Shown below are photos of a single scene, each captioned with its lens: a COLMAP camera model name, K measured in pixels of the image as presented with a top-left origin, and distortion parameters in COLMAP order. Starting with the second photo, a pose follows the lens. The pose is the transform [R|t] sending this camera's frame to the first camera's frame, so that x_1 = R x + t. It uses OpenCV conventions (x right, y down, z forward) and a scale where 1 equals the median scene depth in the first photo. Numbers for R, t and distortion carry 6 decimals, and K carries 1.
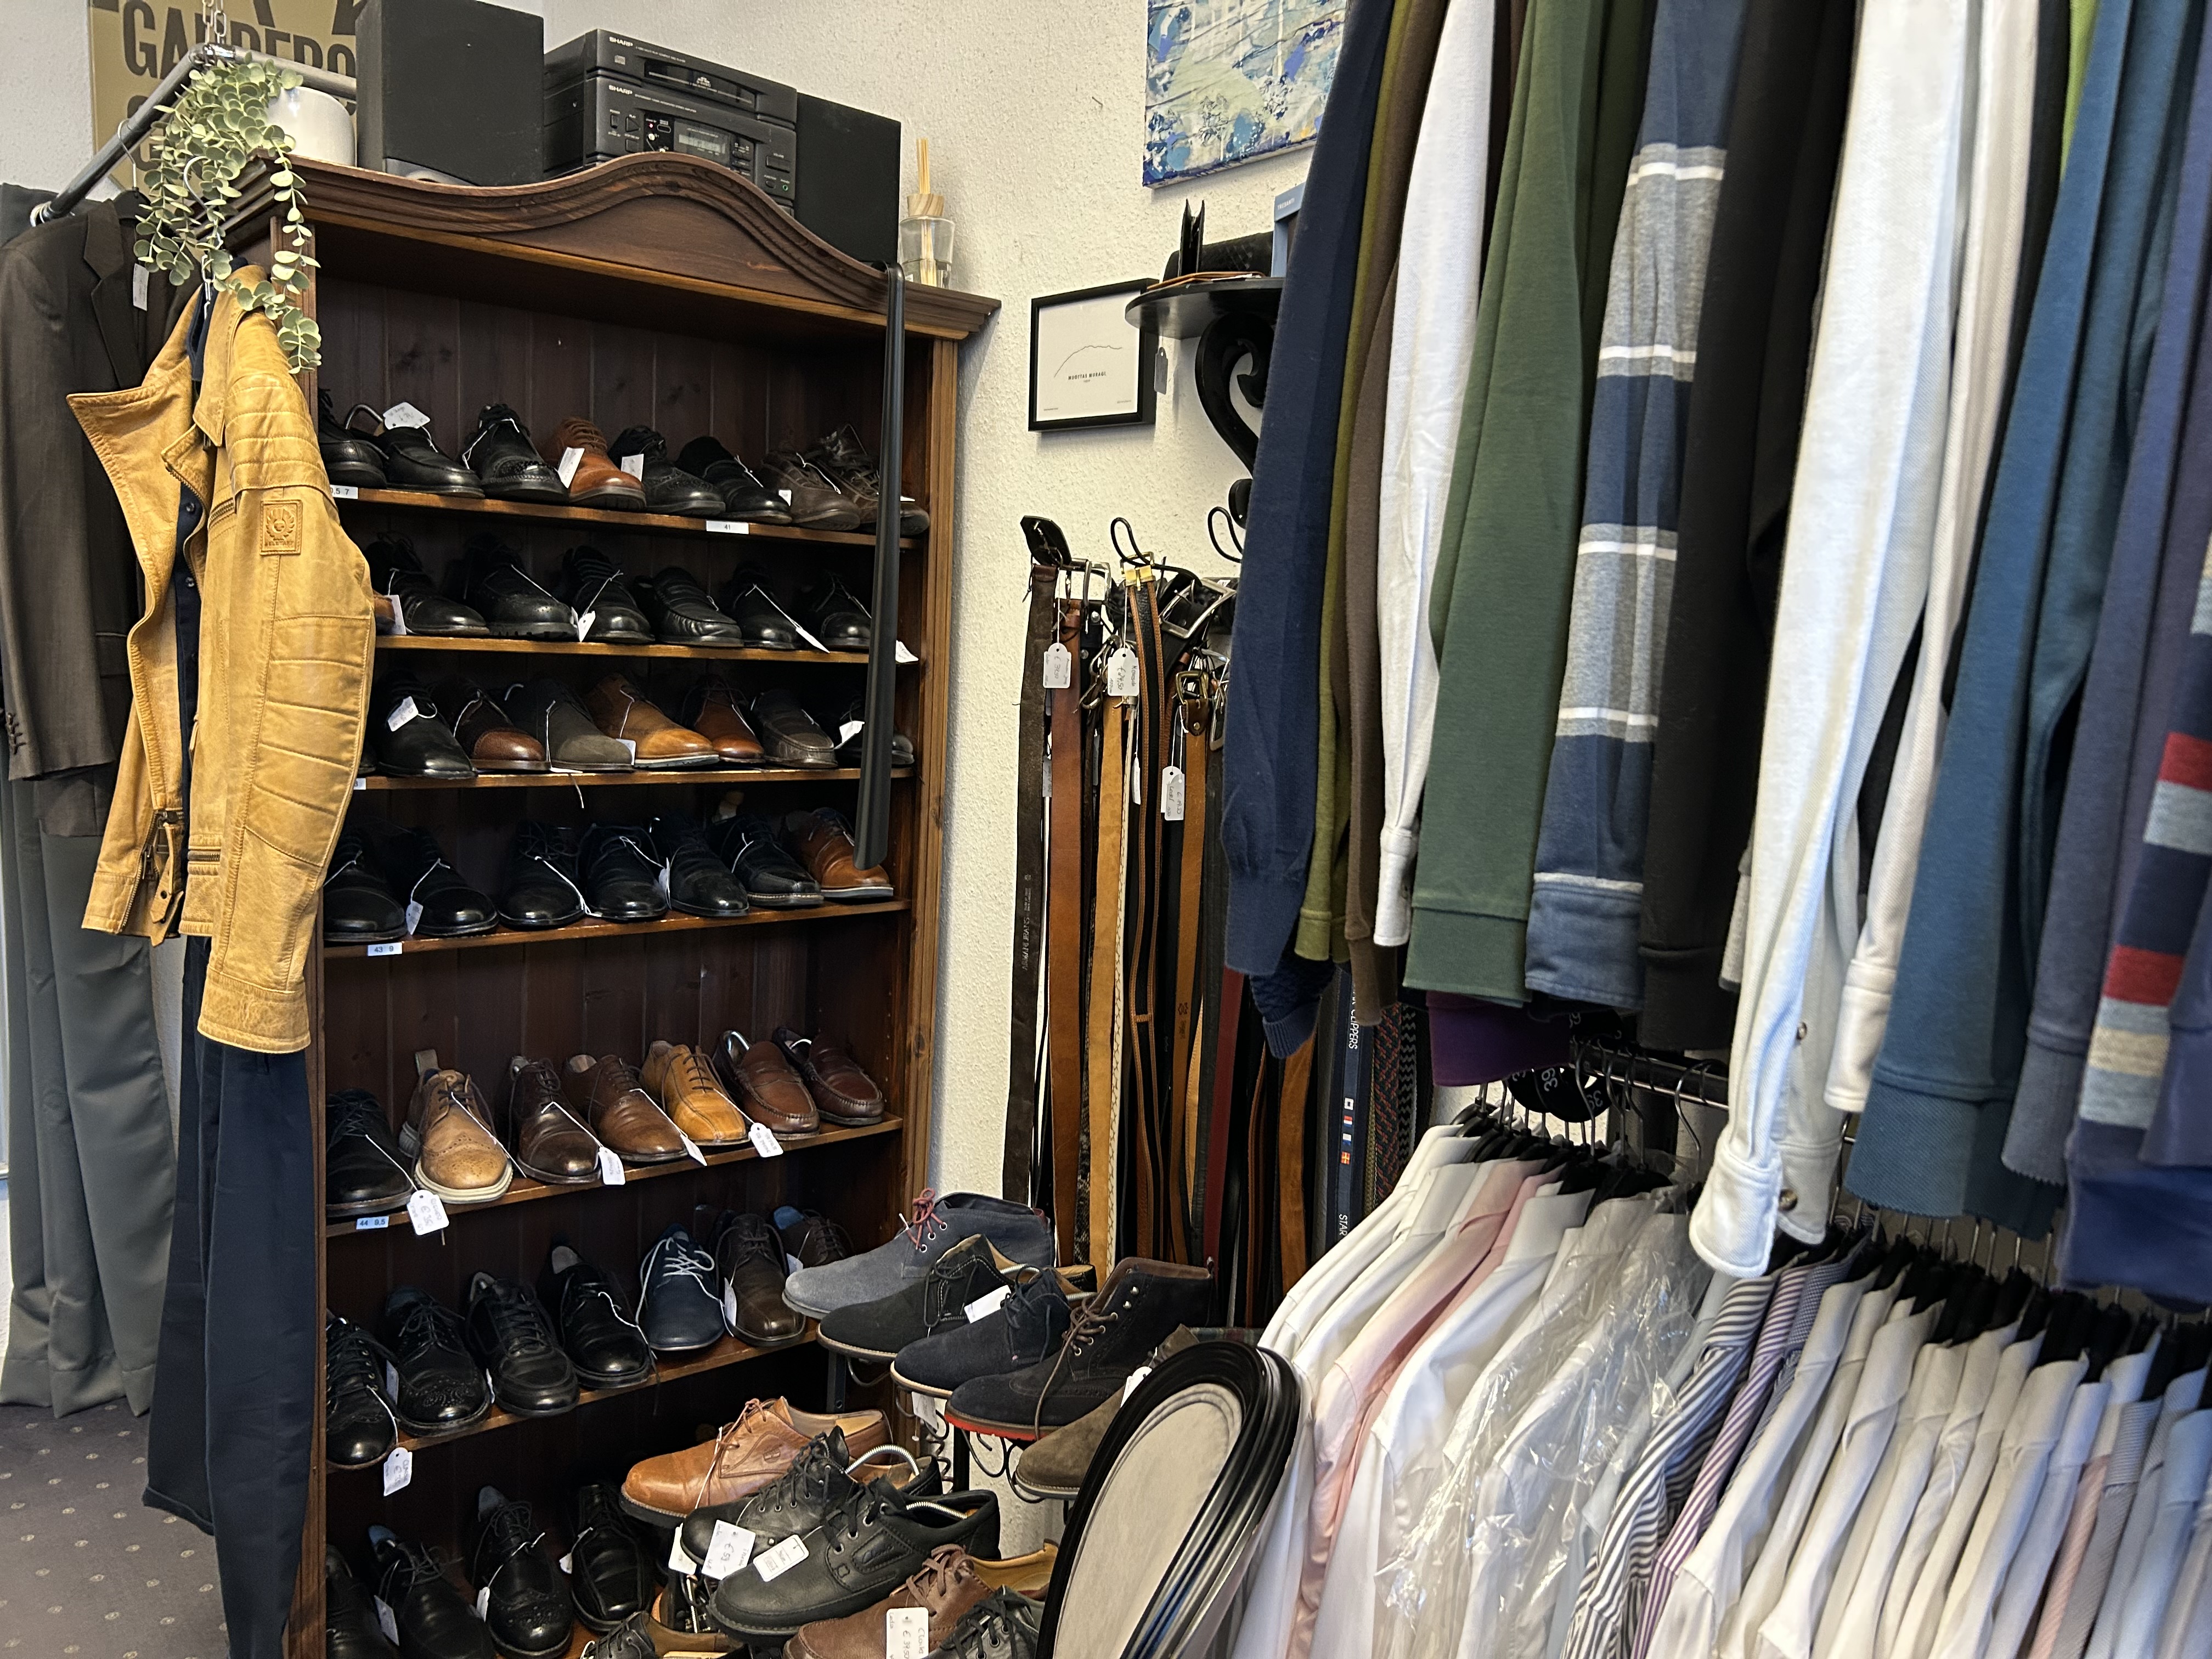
lens RADIAL K [[1664.4, 0, 1160.6], [0, 1664.4, 838.9], [0, 0, 1]] dist [-0.001983, -0.006460]
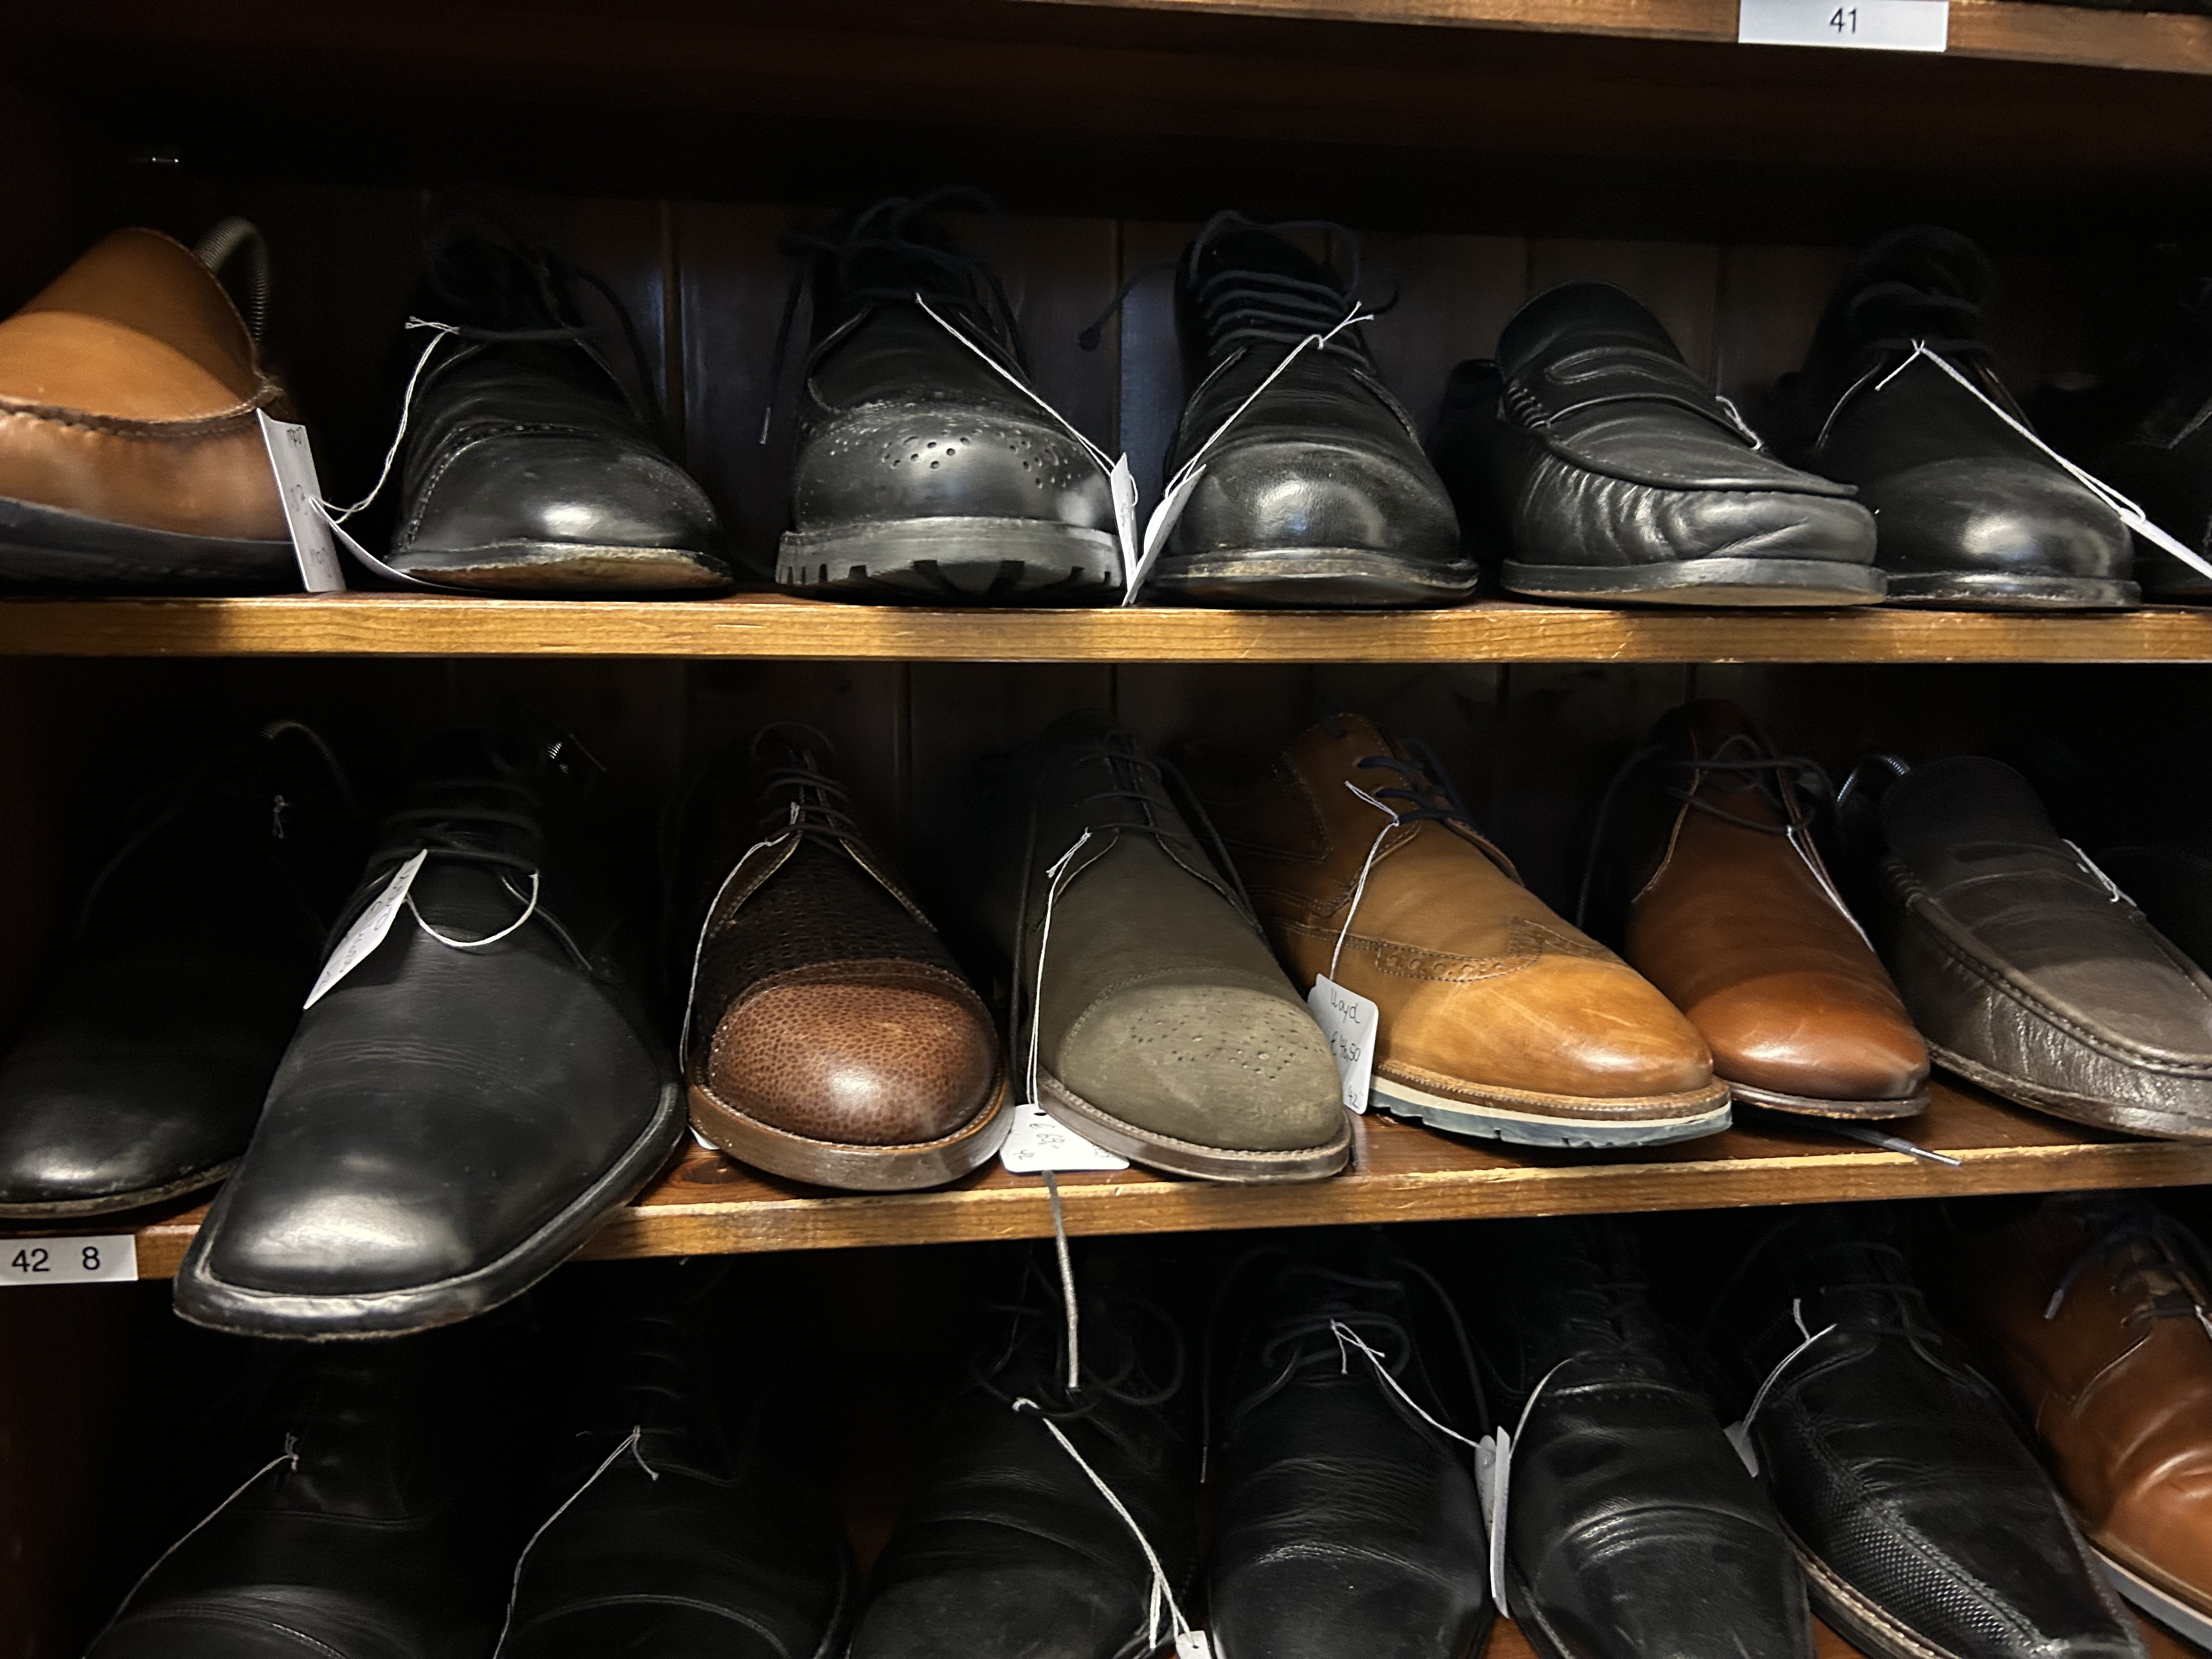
lens RADIAL K [[1664.4, 0, 1160.6], [0, 1664.4, 838.9], [0, 0, 1]] dist [-0.001983, -0.006460]
pose [[0.839671, 0.064128, -0.539297, -0.223631], [-0.036056, 0.997396, 0.062462, -0.101274], [0.541898, -0.033003, 0.839796, 0.816807]]
